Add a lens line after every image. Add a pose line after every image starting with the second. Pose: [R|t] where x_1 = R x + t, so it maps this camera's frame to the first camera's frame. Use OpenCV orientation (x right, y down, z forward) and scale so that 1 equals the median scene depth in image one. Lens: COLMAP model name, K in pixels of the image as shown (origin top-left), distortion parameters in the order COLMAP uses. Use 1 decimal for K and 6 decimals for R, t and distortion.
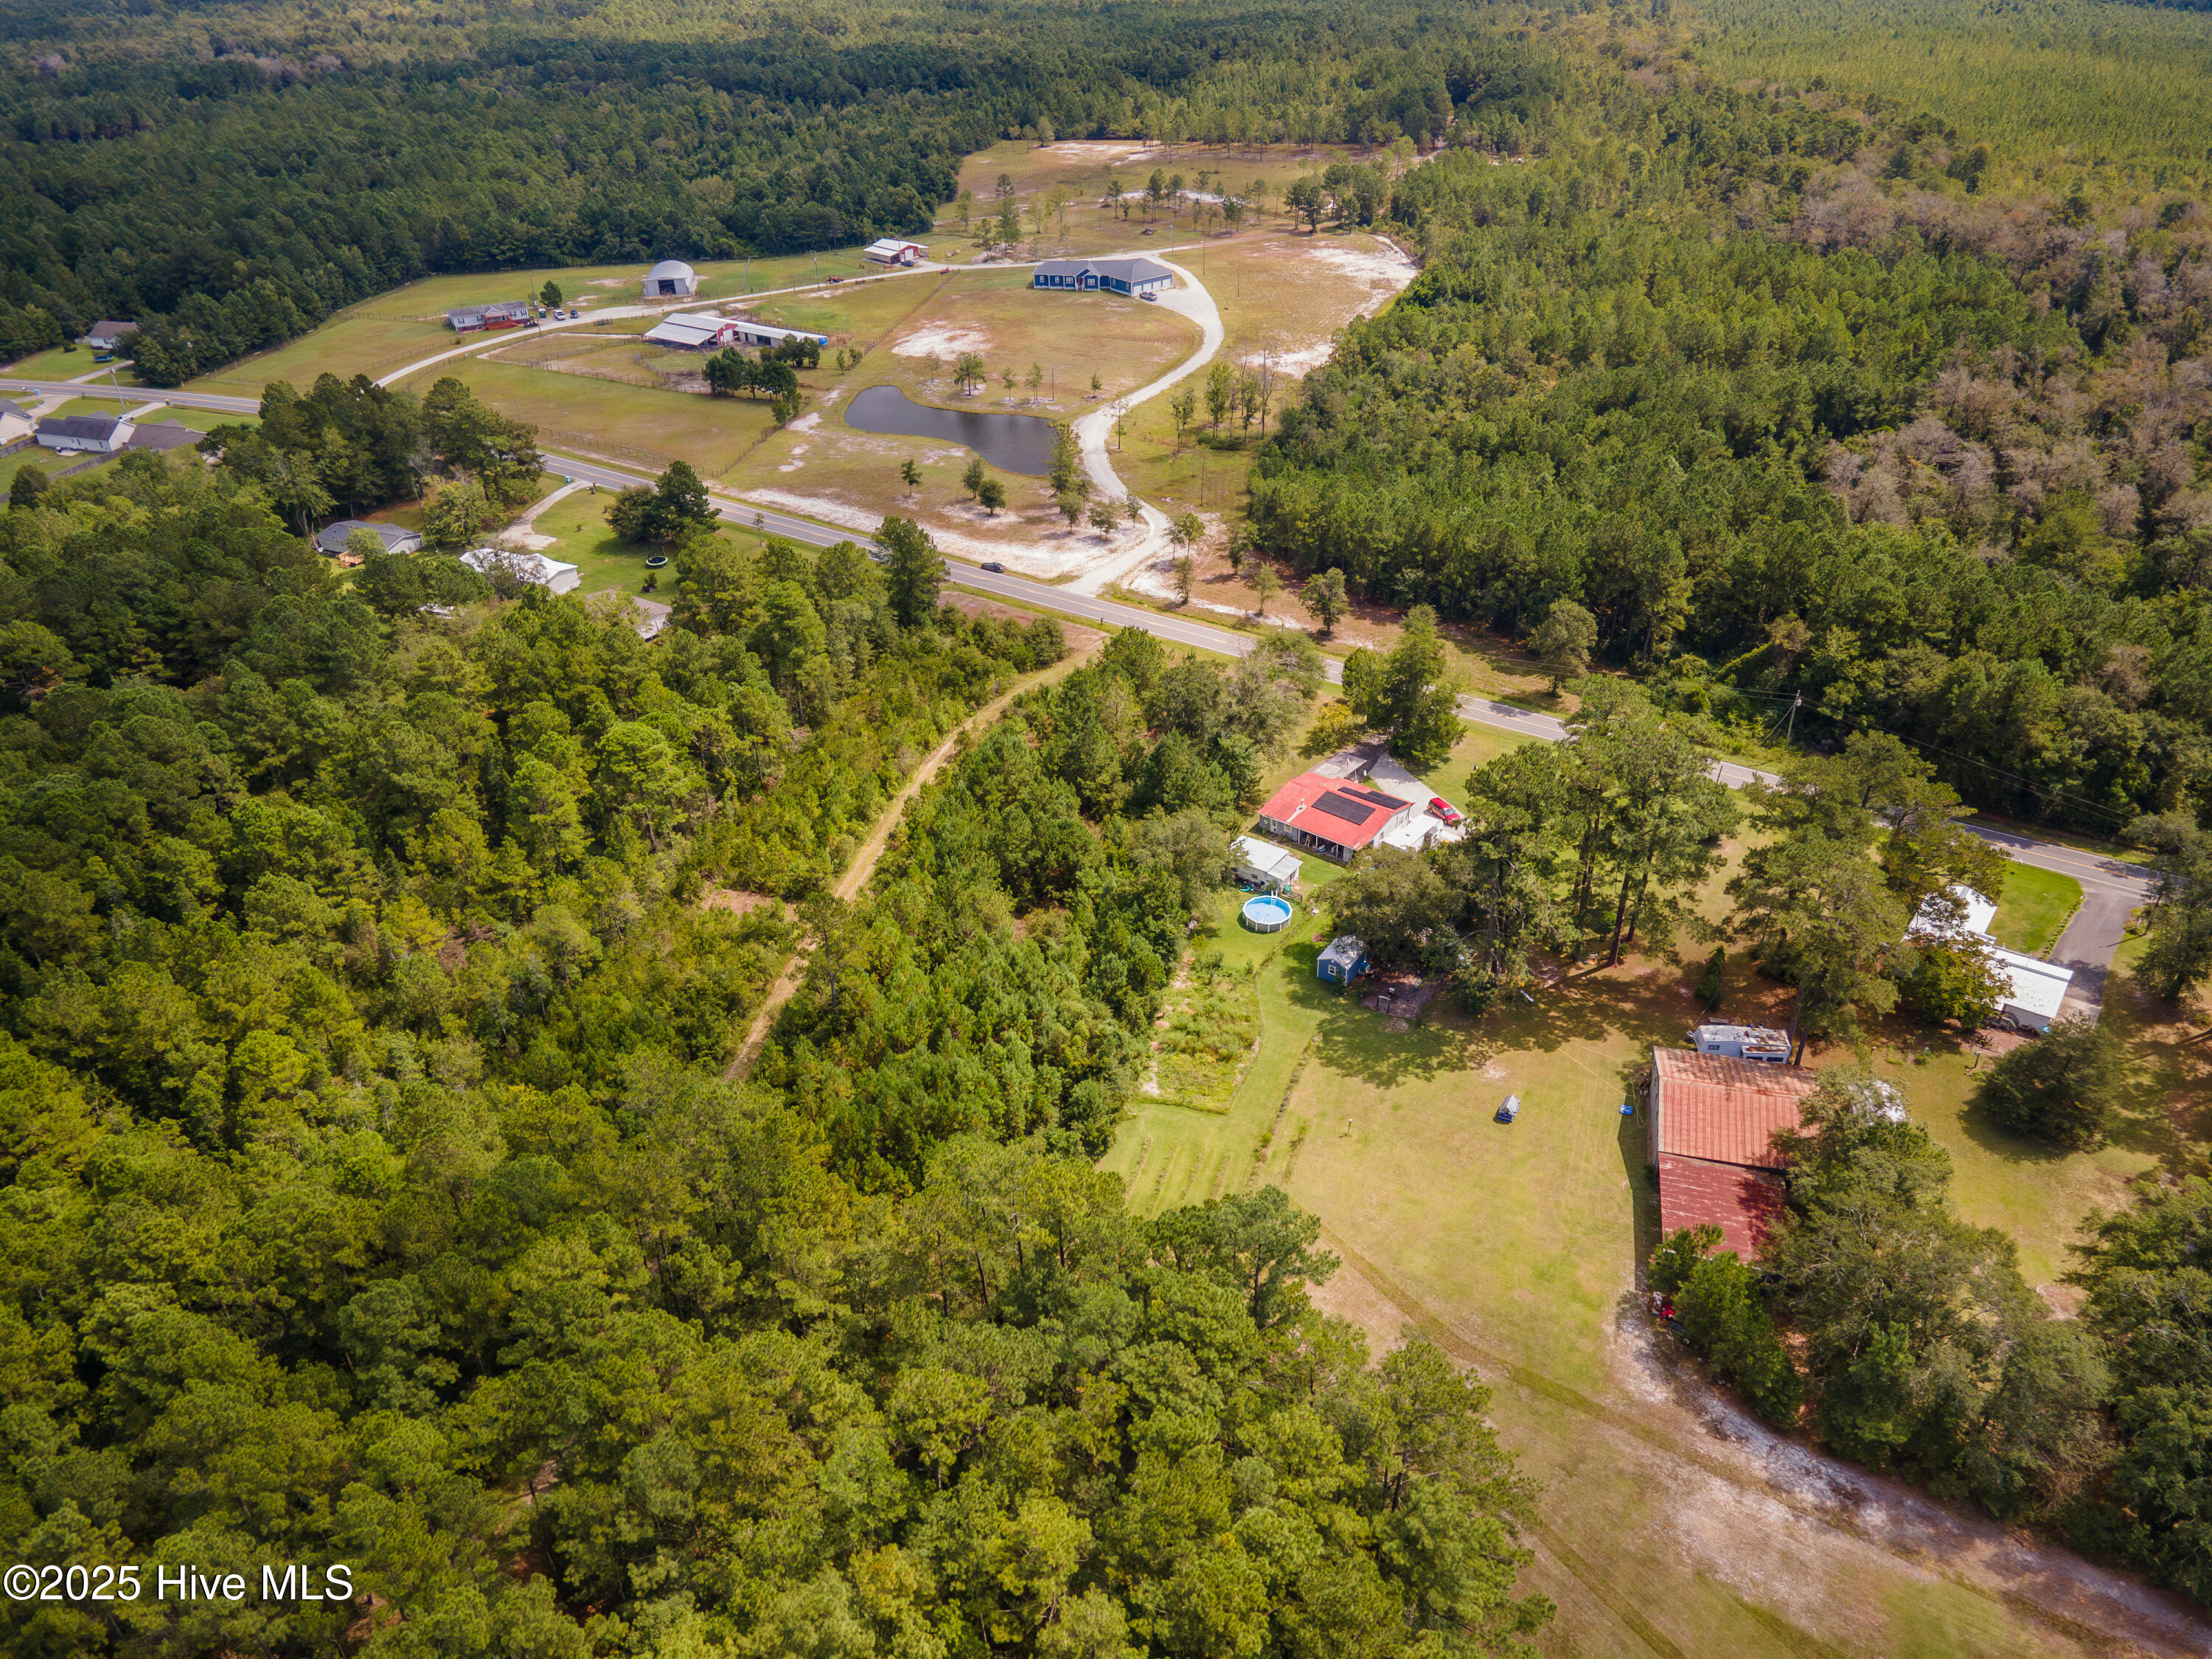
lens RADIAL K [[1615.2, 0, 1103.8], [0, 1615.2, 842.8], [0, 0, 1]] dist [0.034220, 0.019400]
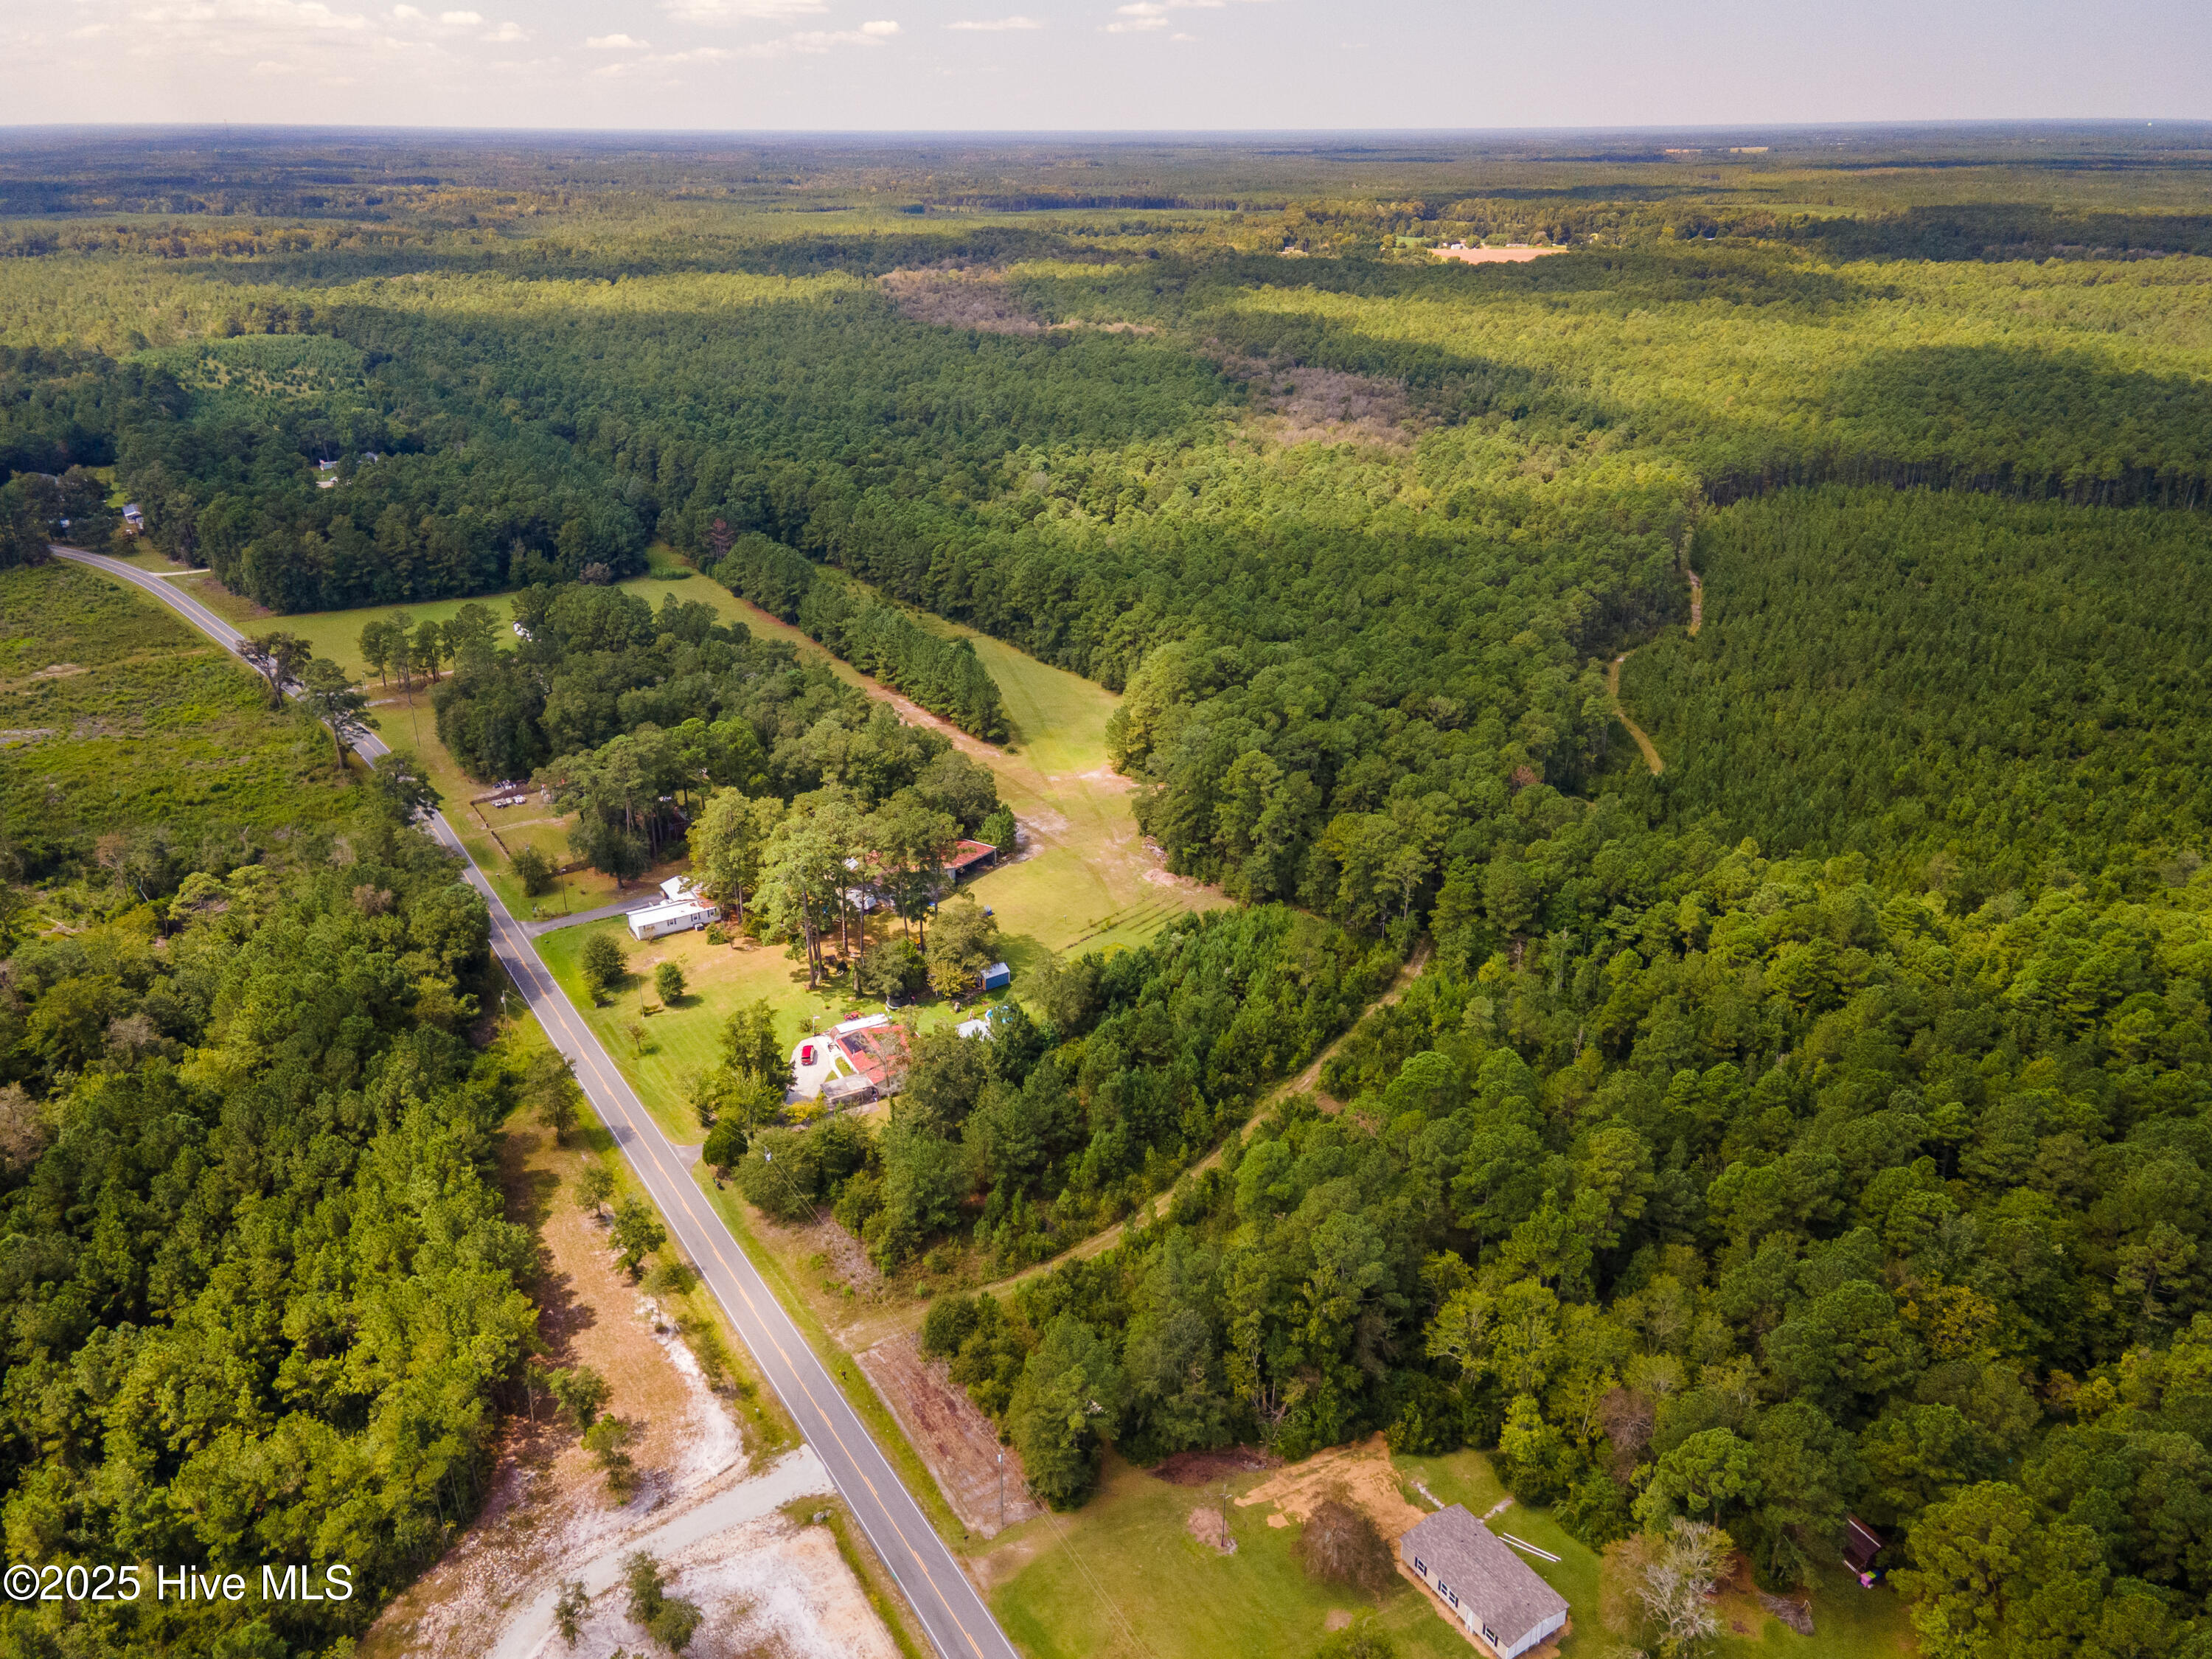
lens RADIAL K [[1615.2, 0, 1109.3], [0, 1615.2, 833.0], [0, 0, 1]] dist [0.034220, 0.019400]
pose [[-0.924312, -0.132026, 0.358074, -0.454221], [0.219931, 0.582519, 0.782497, -1.091038], [-0.311895, 0.802023, -0.509393, 1.470983]]
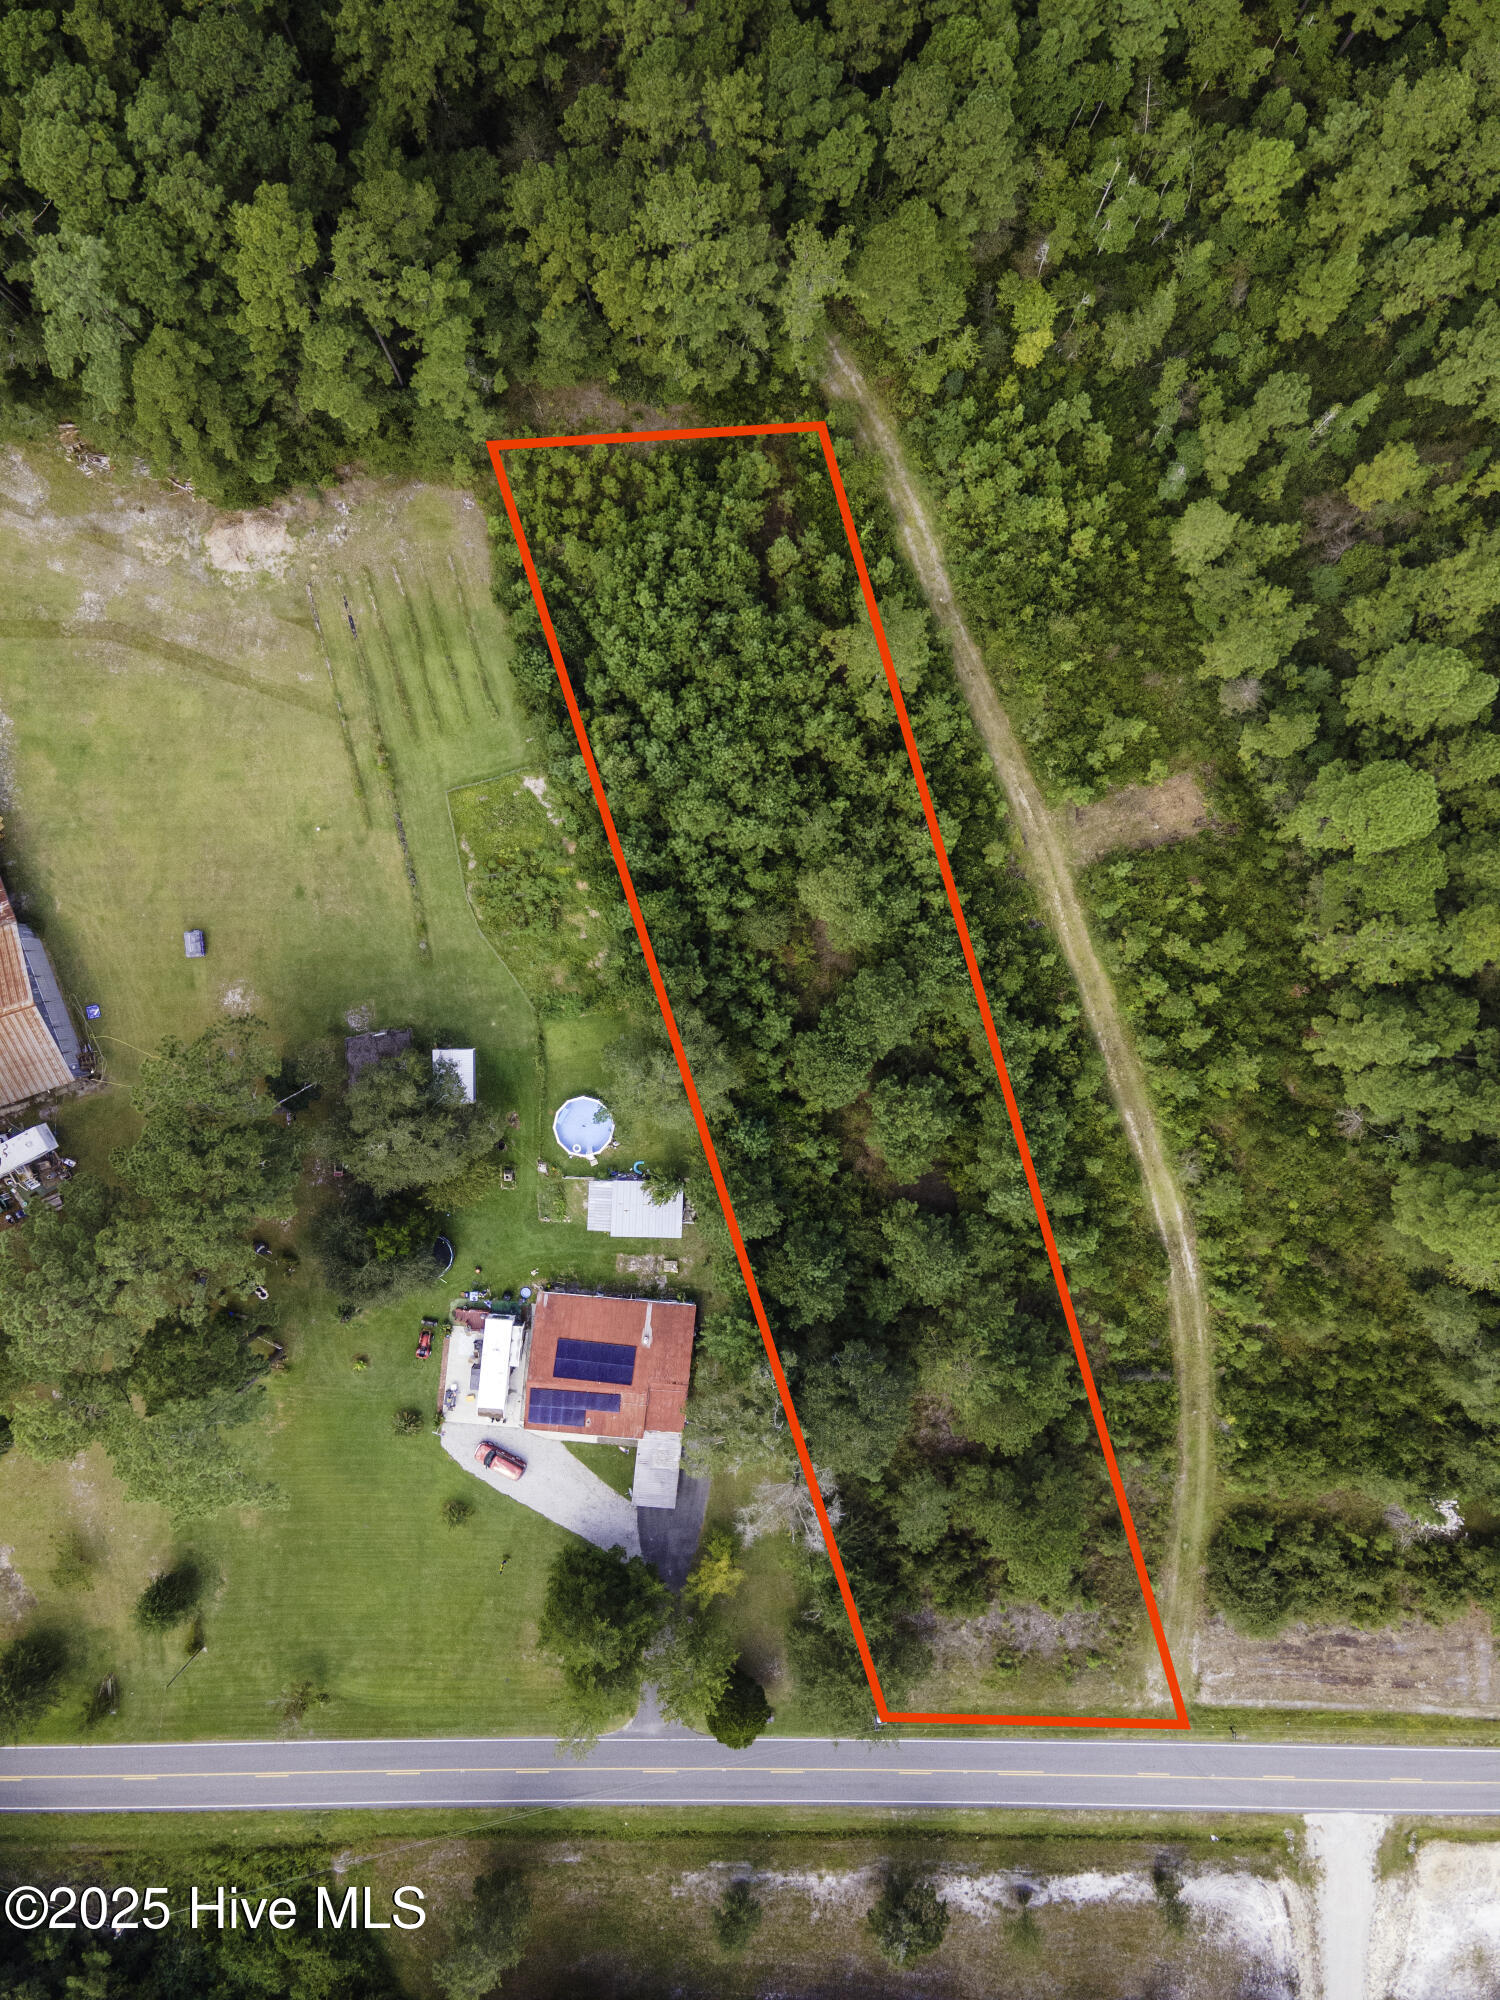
lens RADIAL K [[1460.4, 0, 752.7], [0, 1460.4, 1000.5], [0, 0, 1]] dist [0.034220, 0.019400]
pose [[-0.832496, 0.553994, 0.006450, -0.009676], [-0.307631, -0.471902, 0.826240, -0.526332], [0.460775, 0.685857, 0.563282, 0.539044]]
